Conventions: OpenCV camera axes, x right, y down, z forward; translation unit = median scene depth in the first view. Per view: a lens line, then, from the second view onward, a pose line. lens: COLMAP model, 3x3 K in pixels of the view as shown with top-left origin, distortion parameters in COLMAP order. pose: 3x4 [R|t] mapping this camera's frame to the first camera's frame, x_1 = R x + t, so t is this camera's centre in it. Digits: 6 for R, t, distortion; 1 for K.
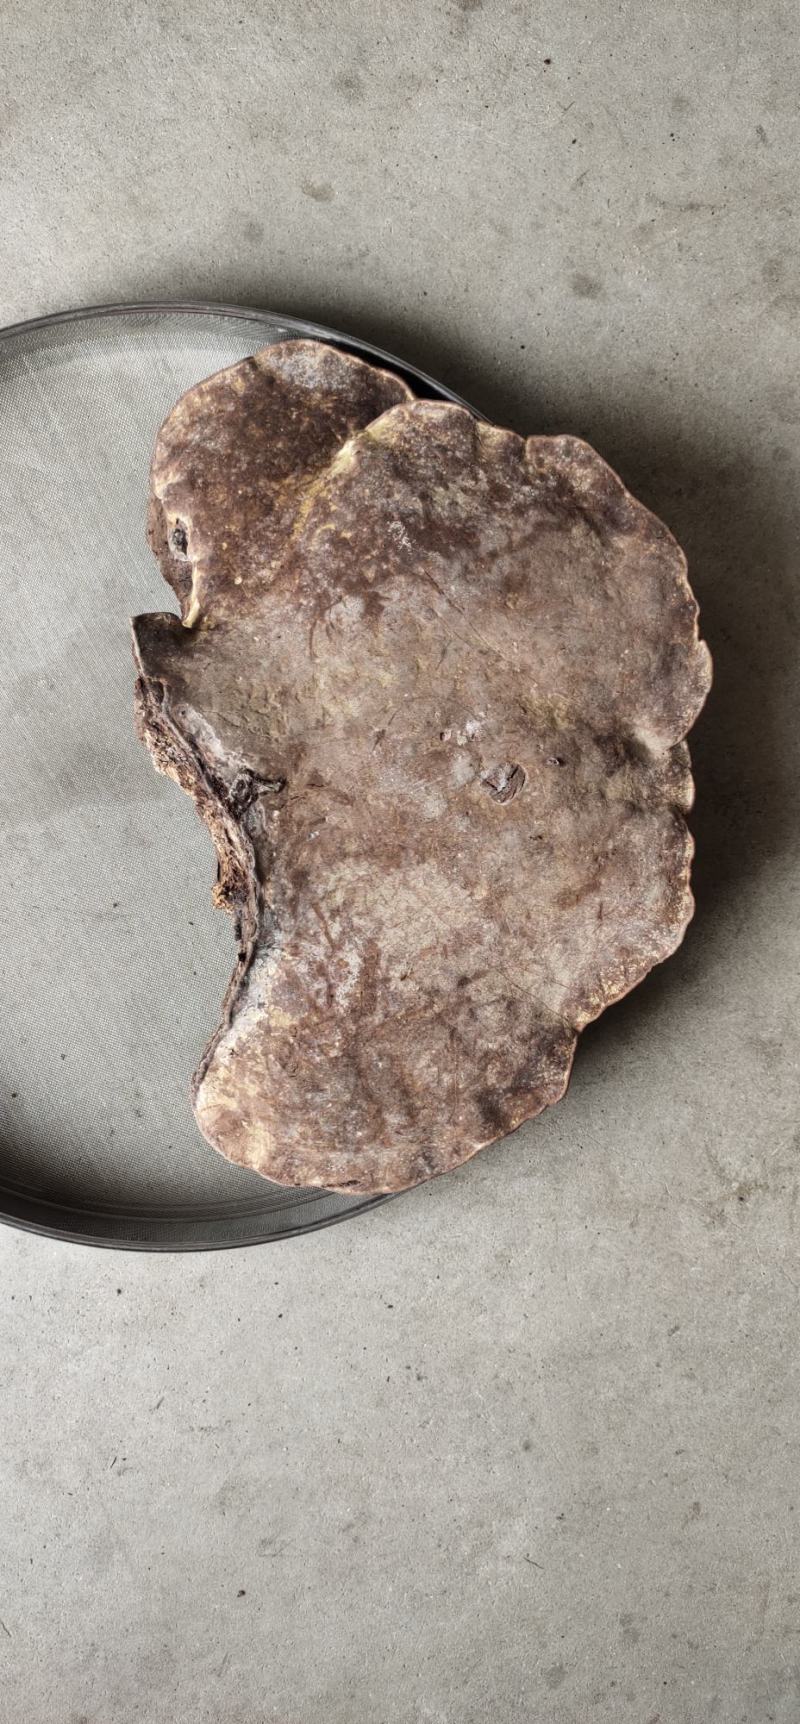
lens RADIAL K [[1371.1, 0, 438.0], [0, 1371.1, 919.6], [0, 0, 1]] dist [0.012860, 0.011825]
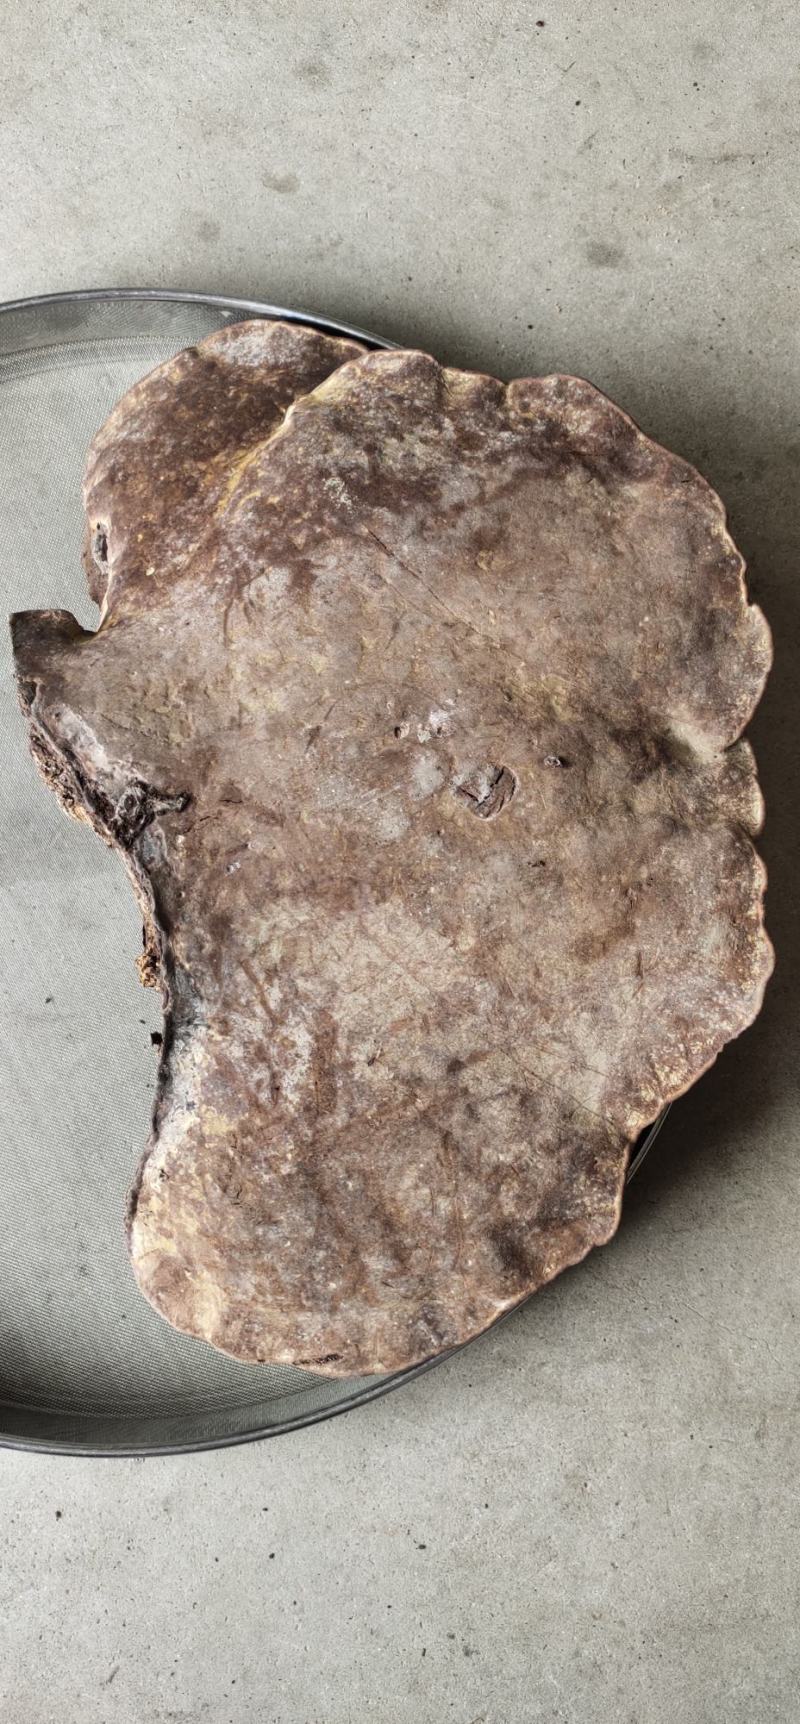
lens RADIAL K [[1357.1, 0, 429.4], [0, 1357.1, 900.0], [0, 0, 1]] dist [0.019096, -0.010310]
pose [[0.983970, -0.059006, -0.168288, 0.134789], [0.026125, 0.981188, -0.191278, 0.097807], [0.176409, 0.183816, 0.967001, 0.274127]]
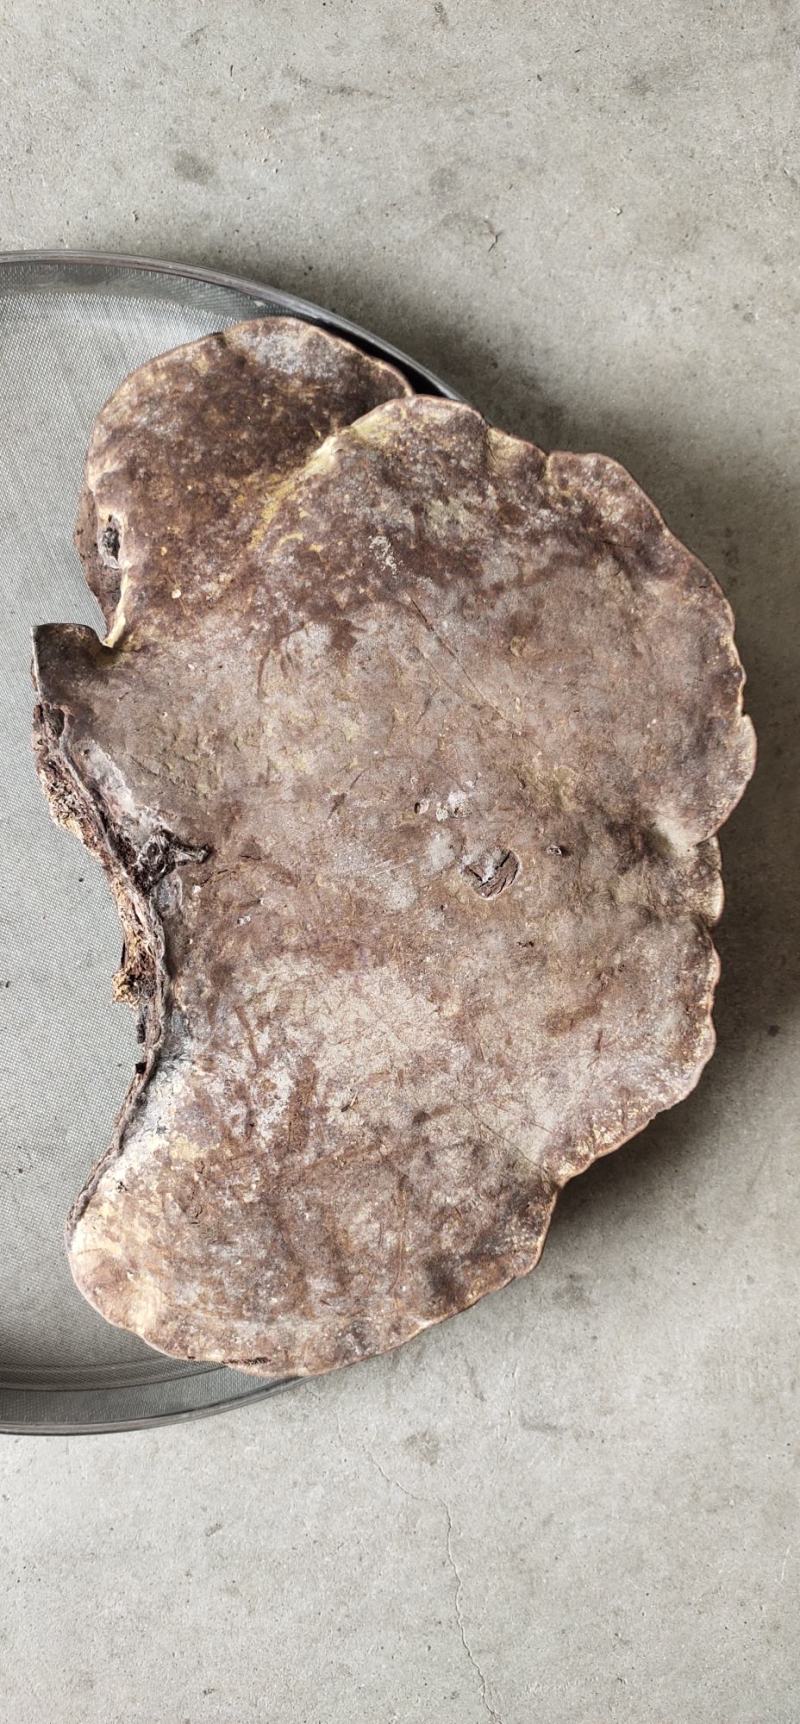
lens RADIAL K [[1357.1, 0, 429.4], [0, 1357.1, 900.0], [0, 0, 1]] dist [0.019096, -0.010310]
pose [[0.996927, 0.076292, 0.017762, -0.000020], [-0.074922, 0.994865, -0.068048, -0.026905], [-0.022862, 0.066508, 0.997524, 0.213796]]
